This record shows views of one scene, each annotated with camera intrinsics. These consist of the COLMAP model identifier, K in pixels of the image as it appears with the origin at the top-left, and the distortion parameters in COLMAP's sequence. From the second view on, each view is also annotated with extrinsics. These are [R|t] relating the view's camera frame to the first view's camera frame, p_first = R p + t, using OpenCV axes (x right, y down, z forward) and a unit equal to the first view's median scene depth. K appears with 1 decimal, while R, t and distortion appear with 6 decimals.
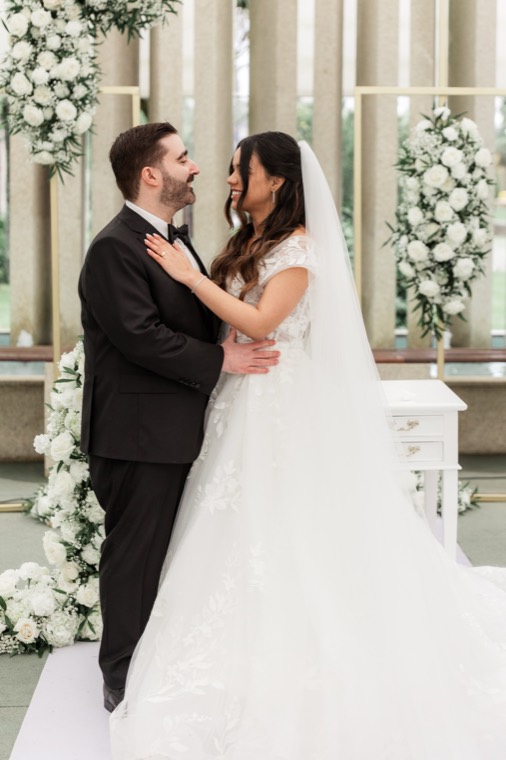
lens RADIAL K [[1466.7, 0, 254.0], [0, 1466.7, 295.5], [0, 0, 1]] dist [-0.021390, 0.103012]
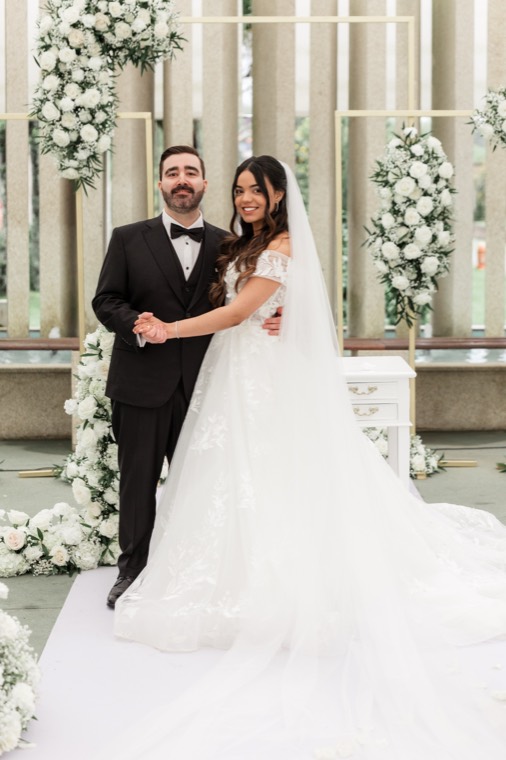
lens RADIAL K [[1557.3, 0, 252.2], [0, 1557.3, 293.7], [0, 0, 1]] dist [-0.004463, 0.167965]
pose [[0.999706, -0.006795, -0.023268, 0.030839], [0.006512, 0.999904, -0.012205, 0.018518], [0.023348, 0.012050, 0.999655, -0.243490]]
